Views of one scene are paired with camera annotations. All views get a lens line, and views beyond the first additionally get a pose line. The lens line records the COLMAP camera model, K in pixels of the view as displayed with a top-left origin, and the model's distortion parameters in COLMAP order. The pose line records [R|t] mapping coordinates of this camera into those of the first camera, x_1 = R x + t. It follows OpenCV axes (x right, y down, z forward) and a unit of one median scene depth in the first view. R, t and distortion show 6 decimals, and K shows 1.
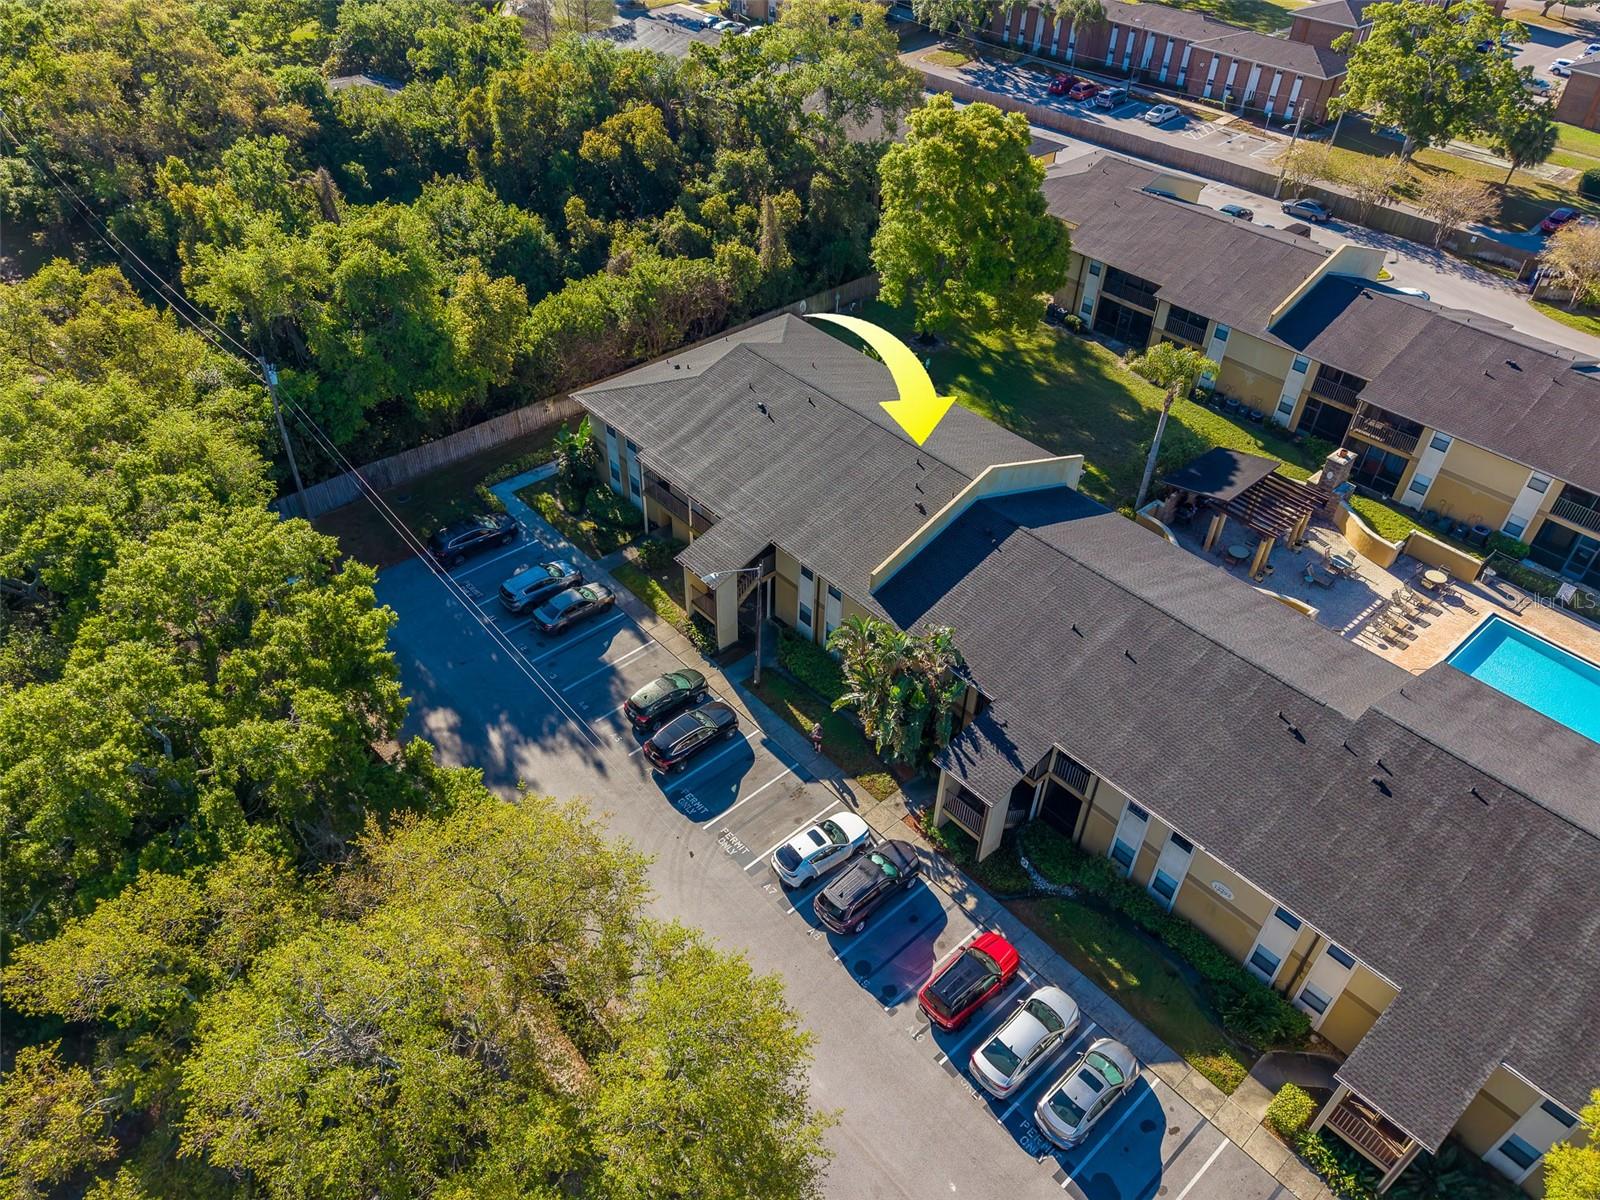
lens RADIAL K [[1149.7, 0, 800.0], [0, 1149.7, 600.0], [0, 0, 1]] dist [0.121970, -0.127569]
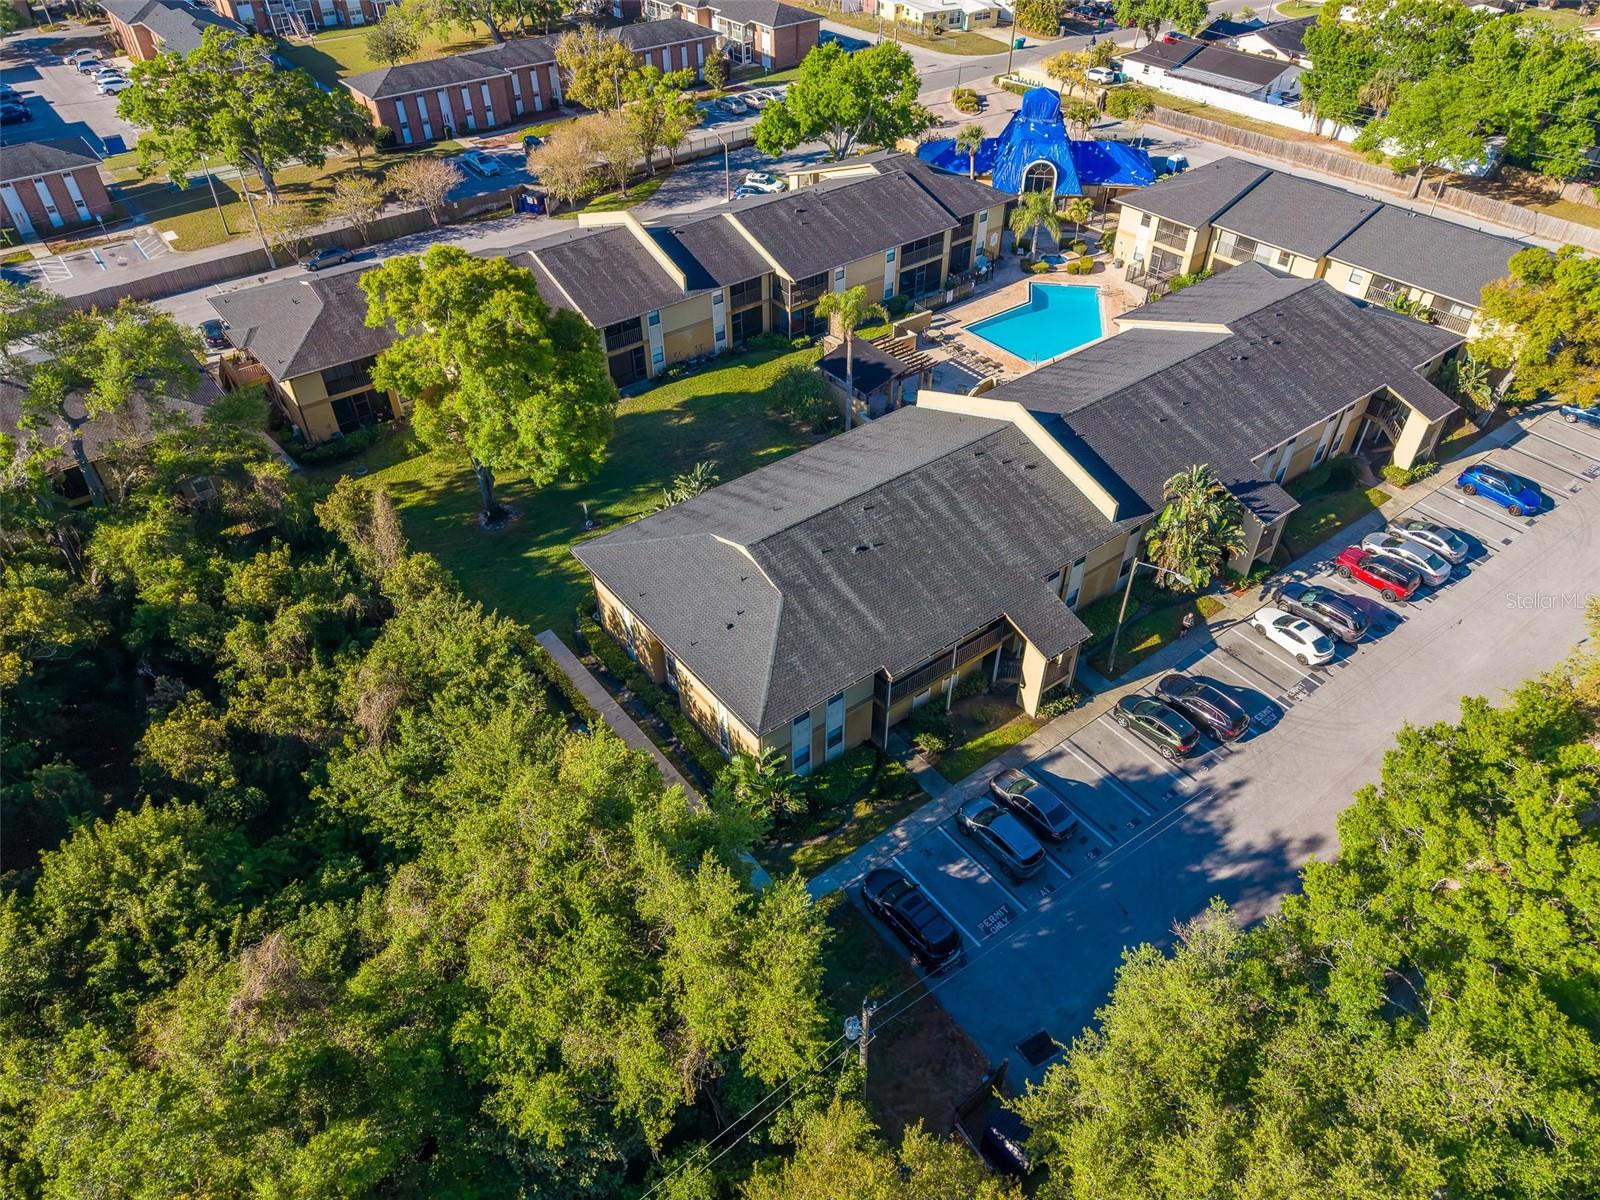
lens RADIAL K [[1102.4, 0, 800.5], [0, 1102.4, 591.8], [0, 0, 1]] dist [0.050502, -0.021327]
pose [[0.057608, -0.660148, 0.748923, -0.706457], [0.636001, 0.602509, 0.482168, -0.592020], [-0.769535, 0.448539, 0.454564, 0.648105]]
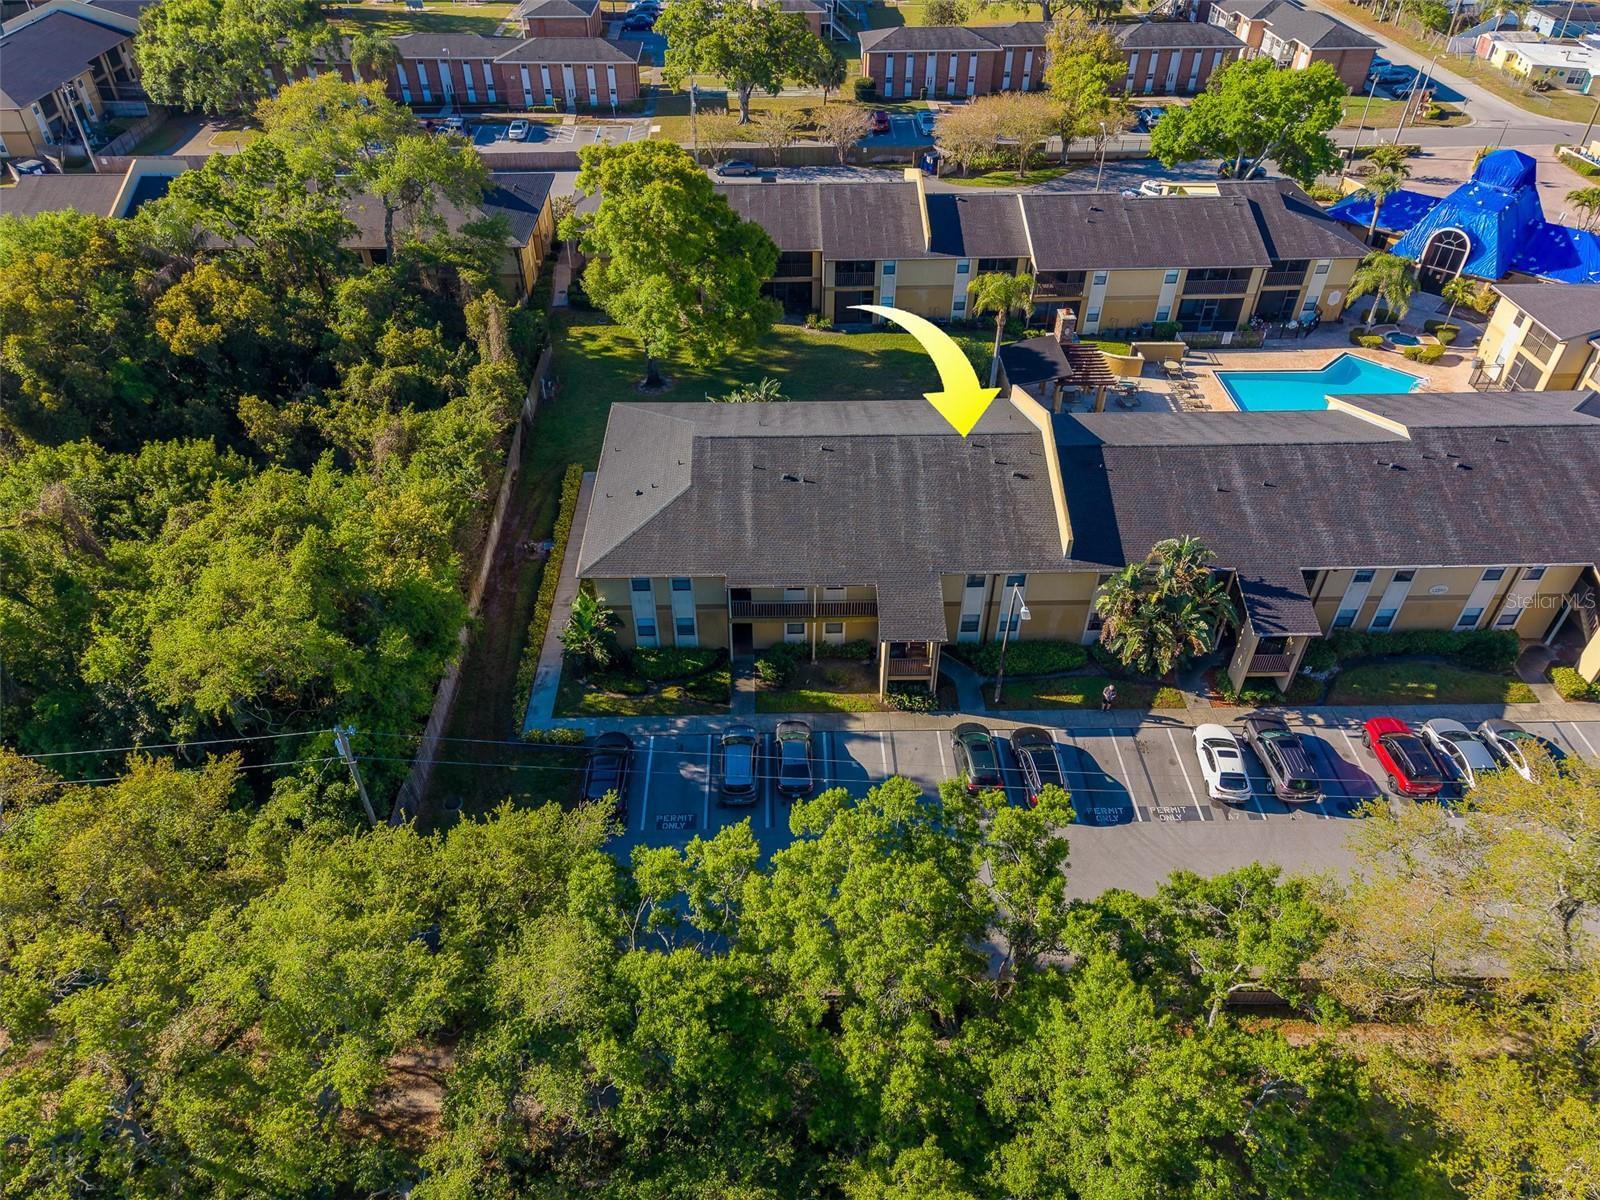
lens RADIAL K [[1102.4, 0, 800.5], [0, 1102.4, 591.8], [0, 0, 1]] dist [0.050502, -0.021327]
pose [[0.641392, -0.504980, 0.577591, -0.595354], [0.499280, 0.846347, 0.185519, -0.247791], [-0.582525, 0.169389, 0.794966, 0.282915]]
